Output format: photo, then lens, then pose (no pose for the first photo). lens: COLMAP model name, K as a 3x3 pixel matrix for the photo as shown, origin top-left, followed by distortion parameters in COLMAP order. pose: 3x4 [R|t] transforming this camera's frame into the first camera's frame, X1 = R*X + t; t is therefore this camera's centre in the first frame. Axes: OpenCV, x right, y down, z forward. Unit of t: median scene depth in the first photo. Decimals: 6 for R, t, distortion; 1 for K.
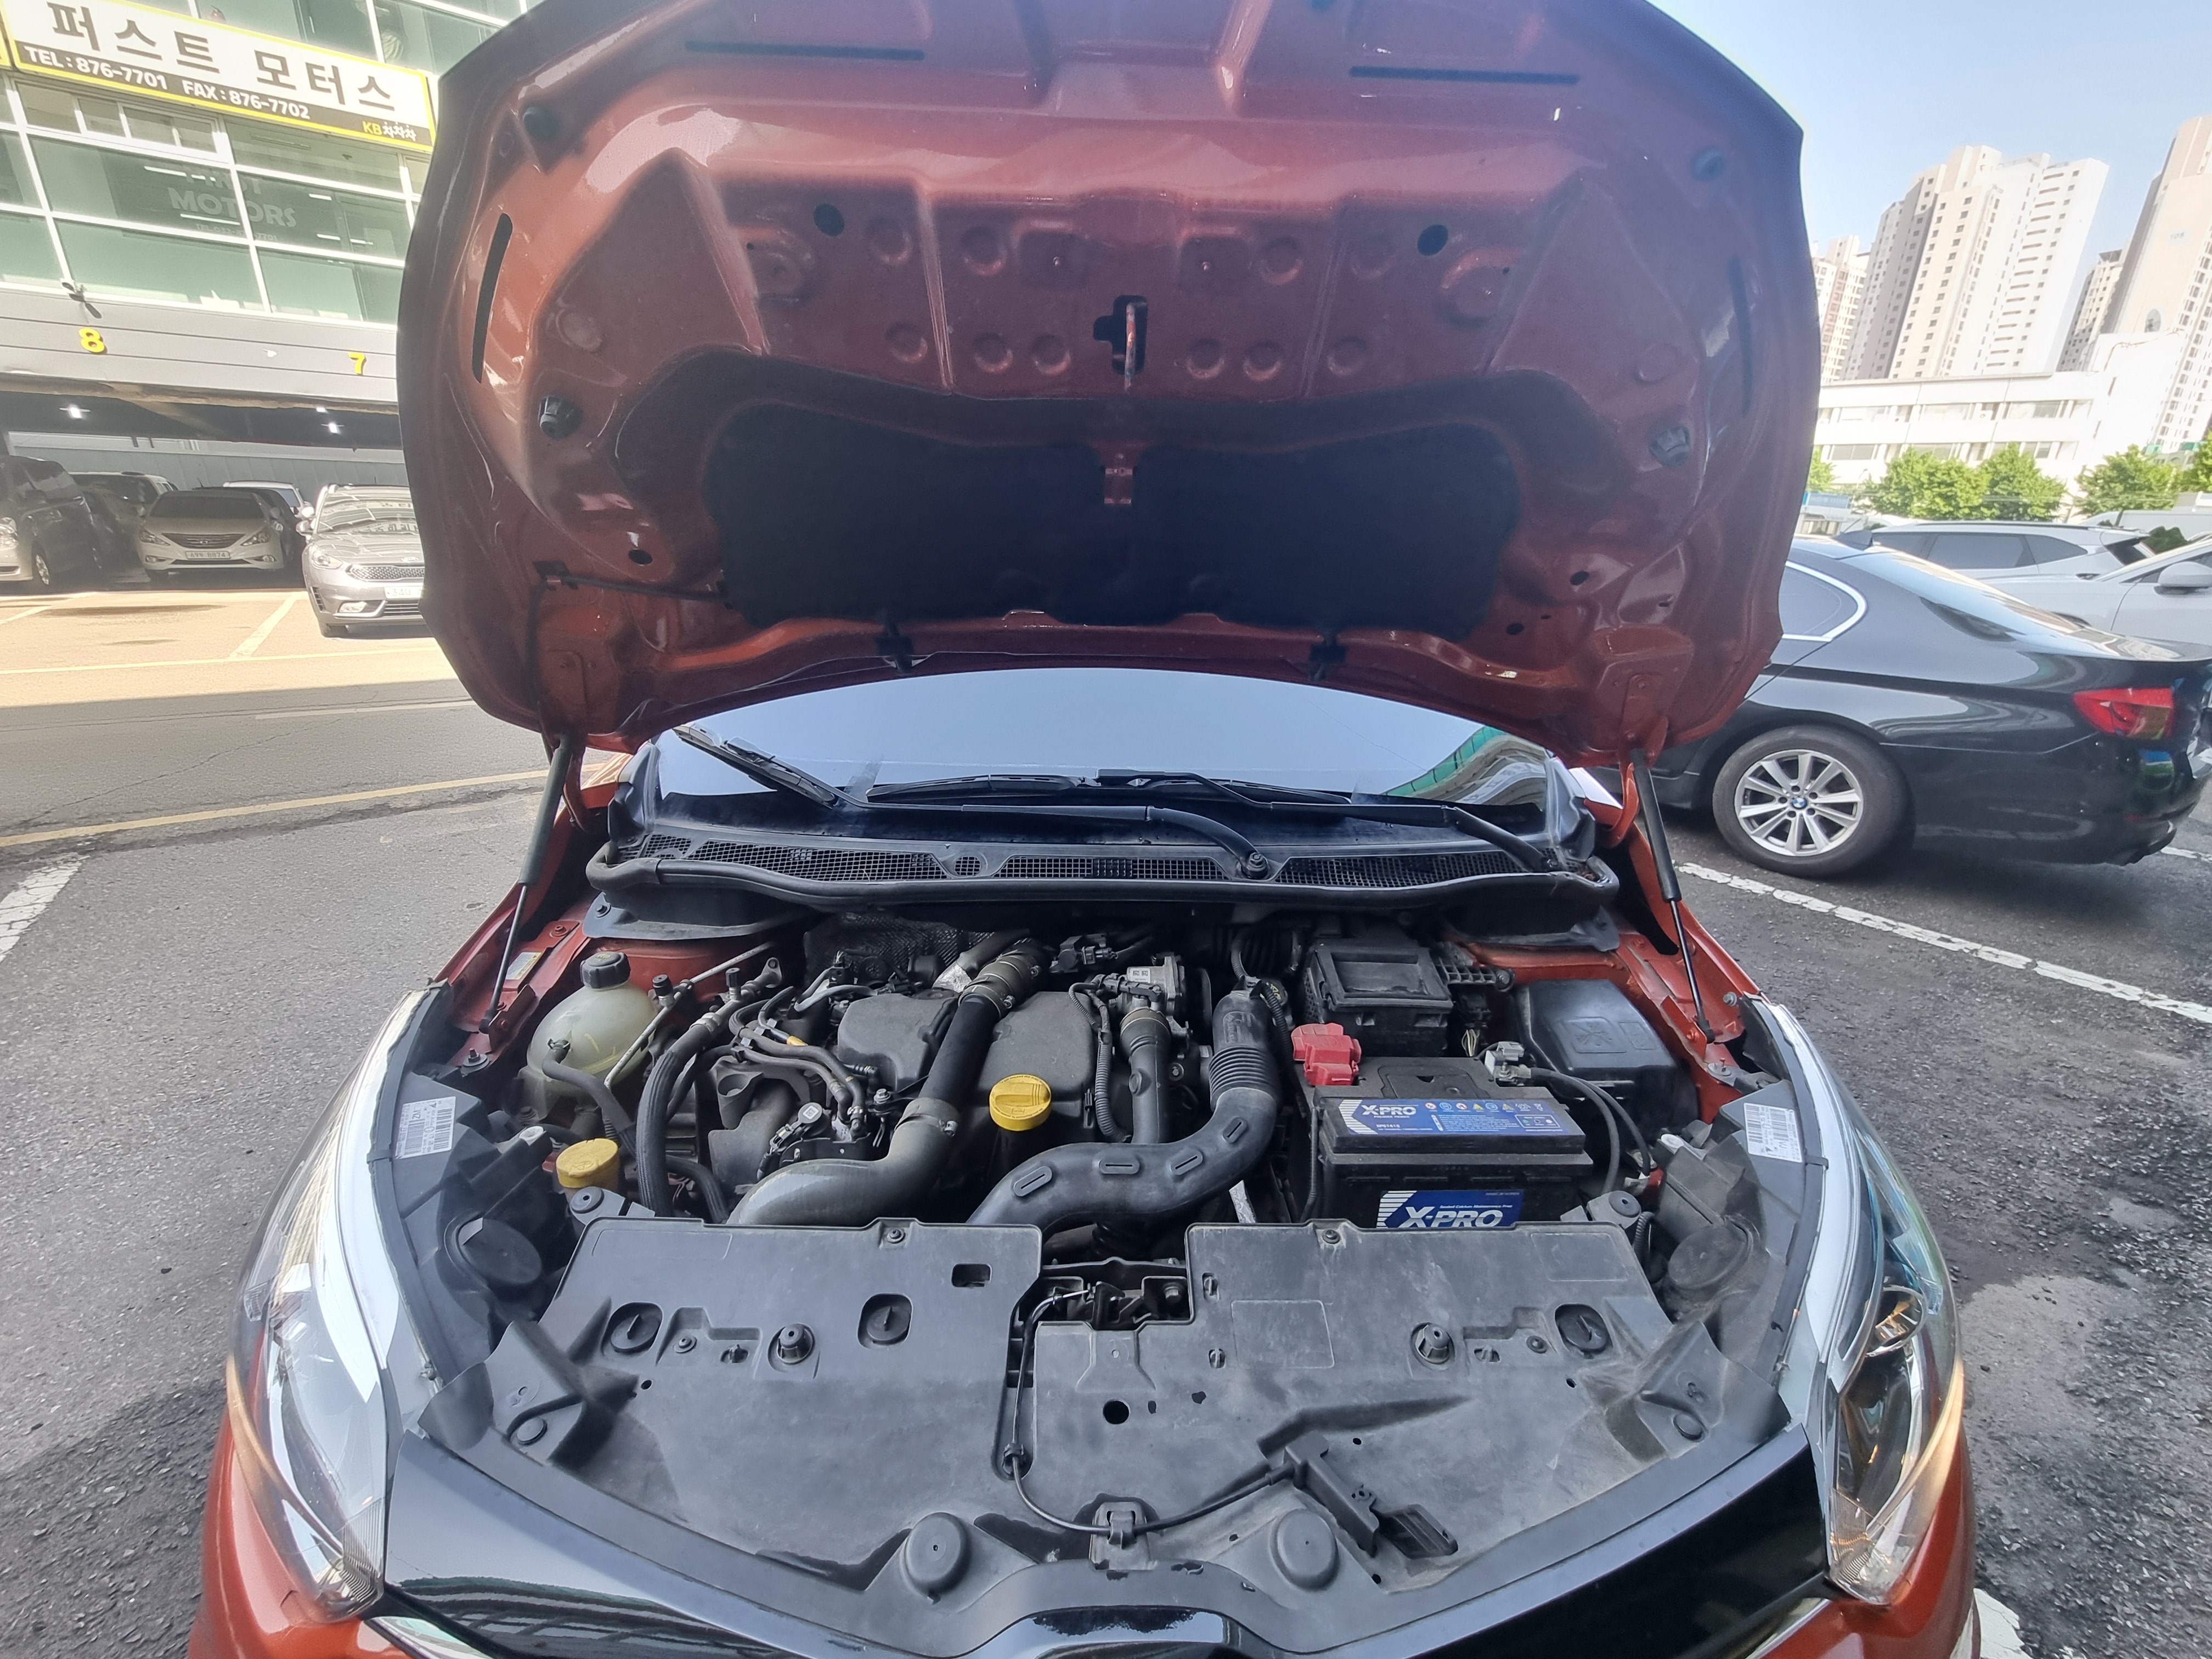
lens RADIAL K [[900.2, 0, 1114.4], [0, 900.2, 837.2], [0, 0, 1]] dist [0.000074, -0.001990]
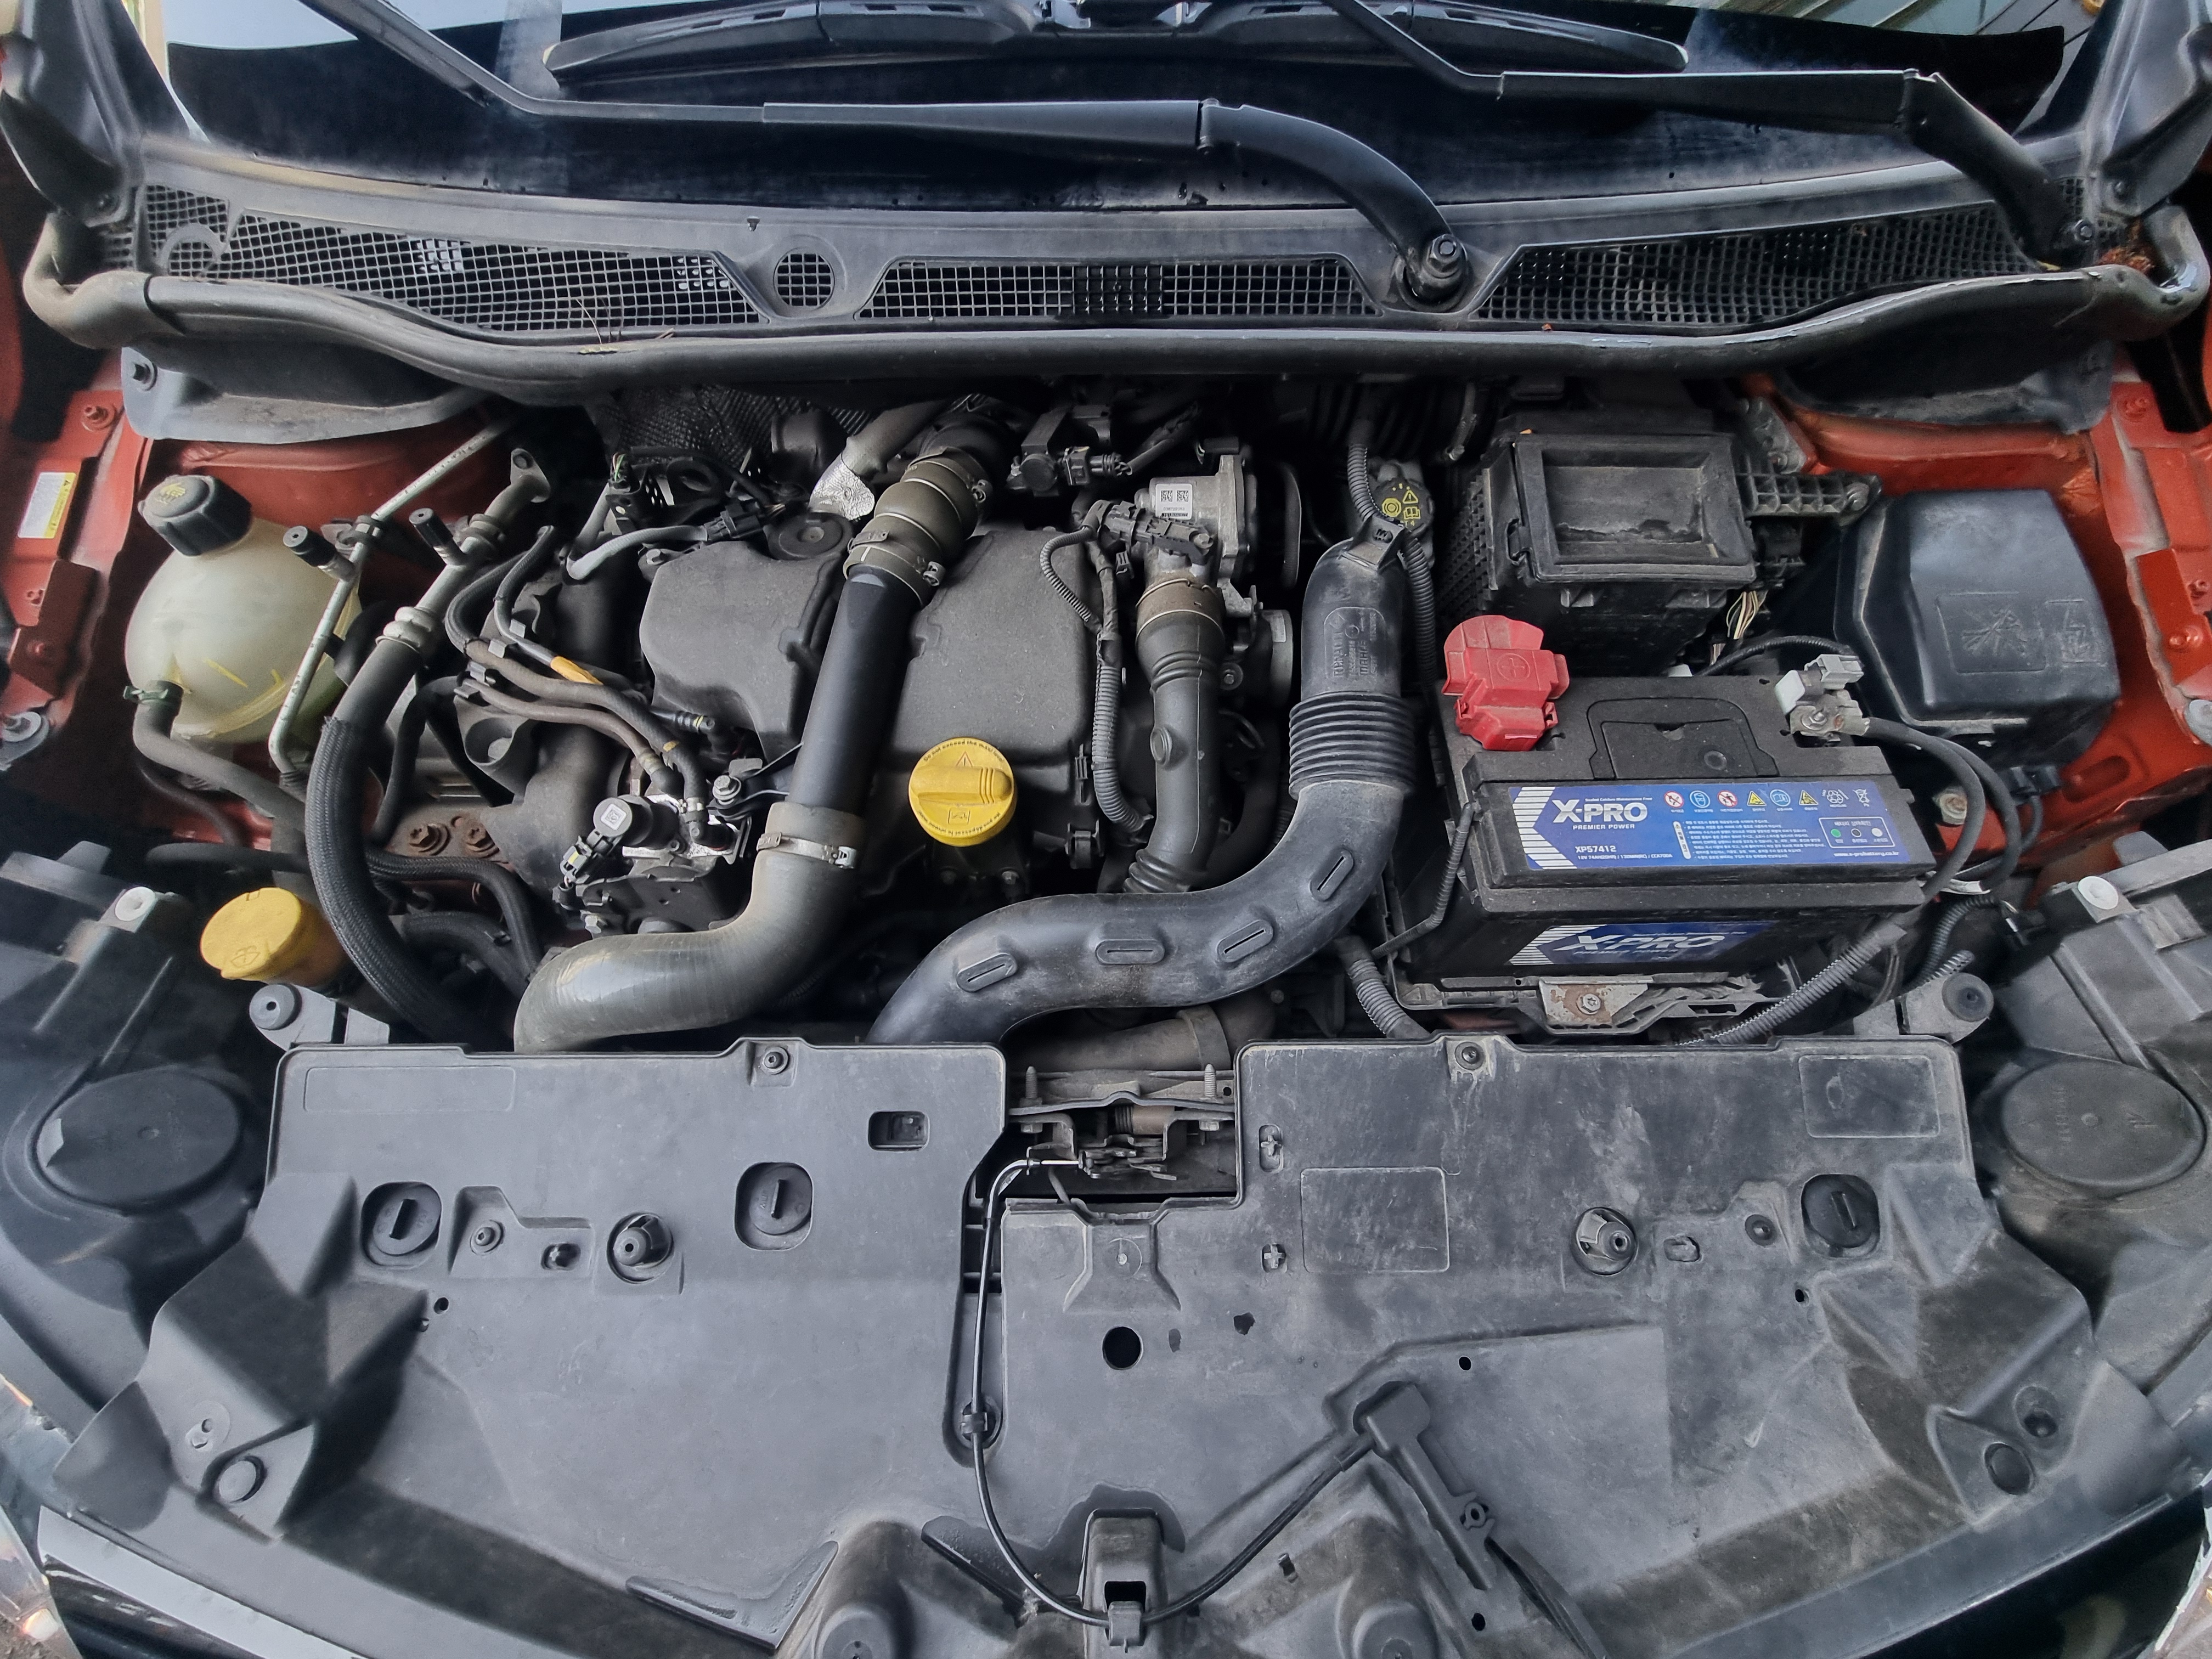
lens RADIAL K [[900.2, 0, 1114.4], [0, 900.2, 837.2], [0, 0, 1]] dist [0.000074, -0.001990]
pose [[0.999521, 0.002396, -0.030852, 0.012524], [0.019376, 0.728902, 0.684344, -0.088825], [0.024127, -0.684614, 0.728507, 0.587042]]
